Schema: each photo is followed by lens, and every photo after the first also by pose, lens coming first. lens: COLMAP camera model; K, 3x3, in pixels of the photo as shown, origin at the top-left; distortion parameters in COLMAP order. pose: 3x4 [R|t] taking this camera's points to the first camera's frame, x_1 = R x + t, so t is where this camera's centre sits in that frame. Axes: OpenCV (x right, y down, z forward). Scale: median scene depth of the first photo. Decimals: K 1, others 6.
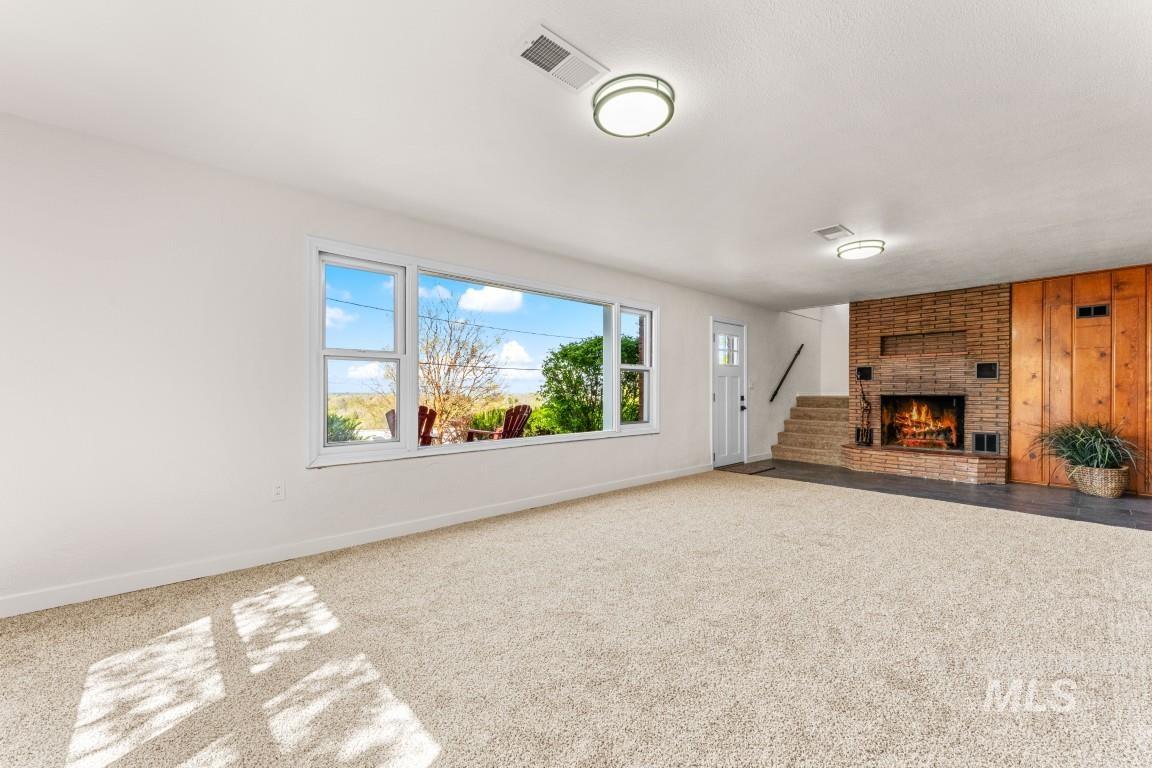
lens RADIAL K [[459.2, 0, 576.5], [0, 459.2, 390.6], [0, 0, 1]] dist [0.000470, -0.001056]
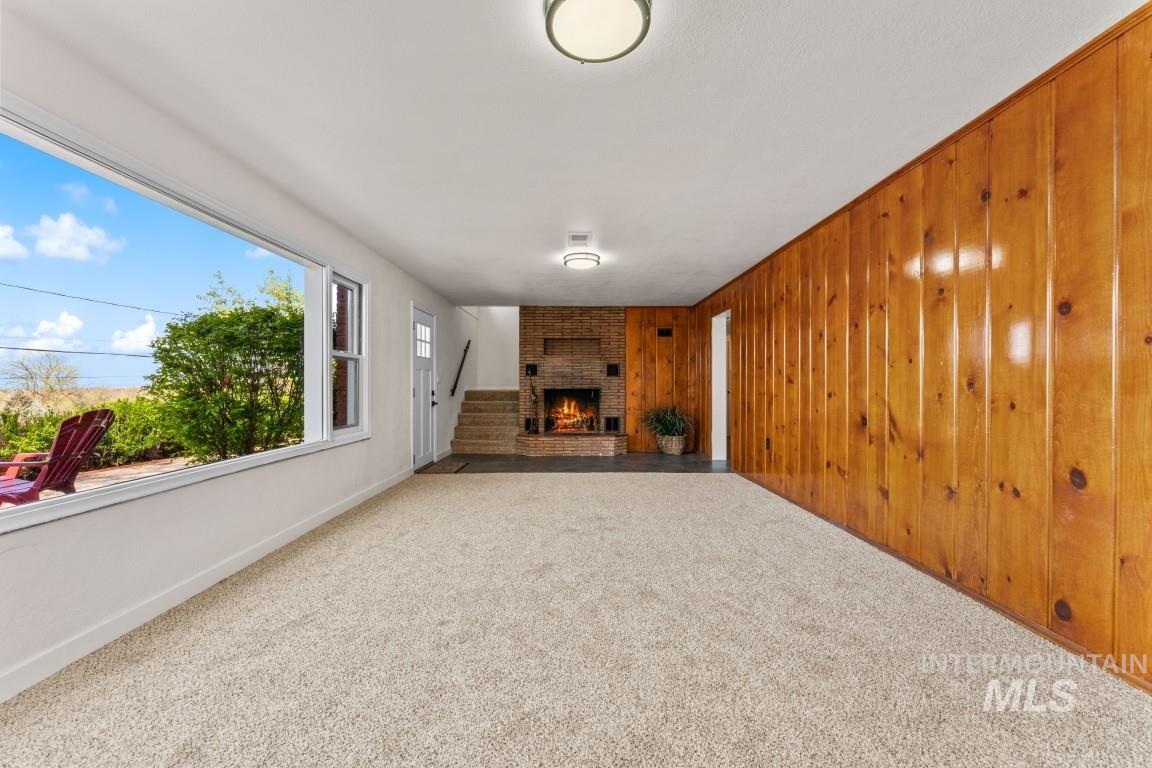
lens RADIAL K [[459.2, 0, 574.8], [0, 459.2, 383.6], [0, 0, 1]] dist [0.000470, -0.001056]
pose [[0.668954, 0.002737, 0.743299, -0.165826], [-0.000793, 0.999995, -0.002968, -0.000175], [-0.743303, 0.001396, 0.668953, 0.181837]]
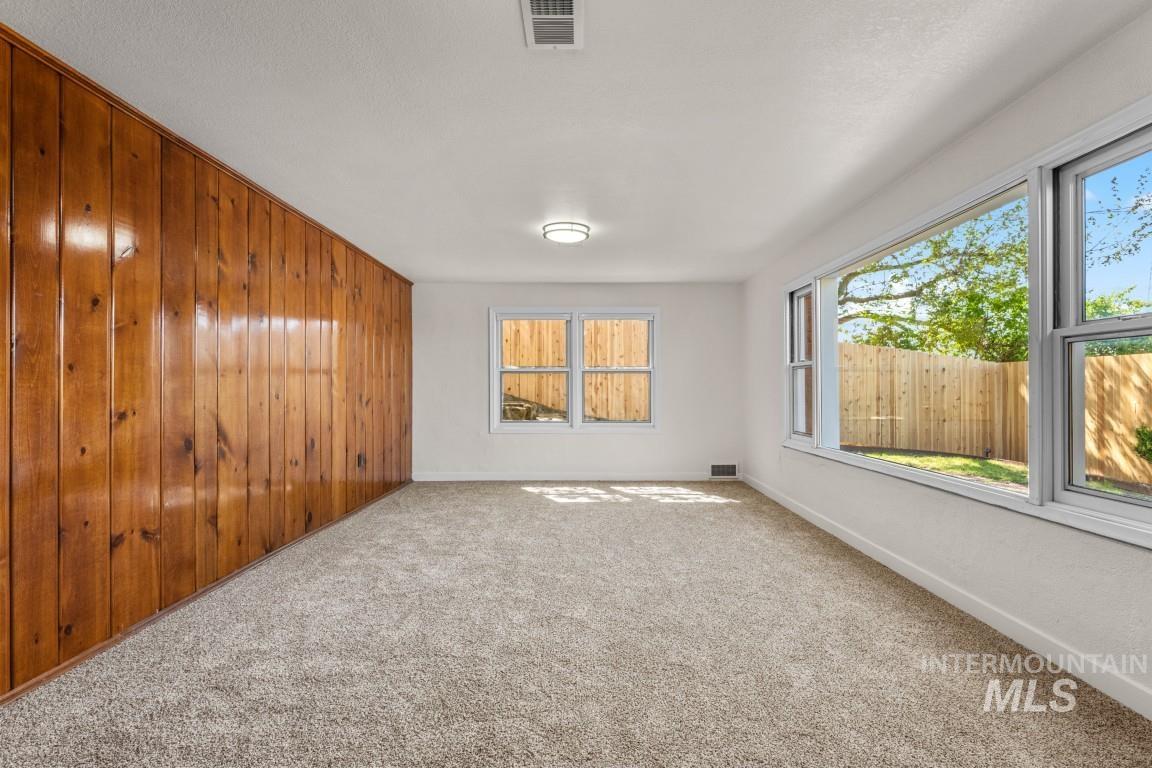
lens RADIAL K [[562.5, 0, 575.4], [0, 562.5, 386.8], [0, 0, 1]] dist [-0.001115, 0.000988]
pose [[-0.676545, -0.000706, -0.736401, 0.565546], [0.003203, 0.999987, -0.003902, -0.006193], [0.736394, -0.004998, -0.676534, 0.850043]]
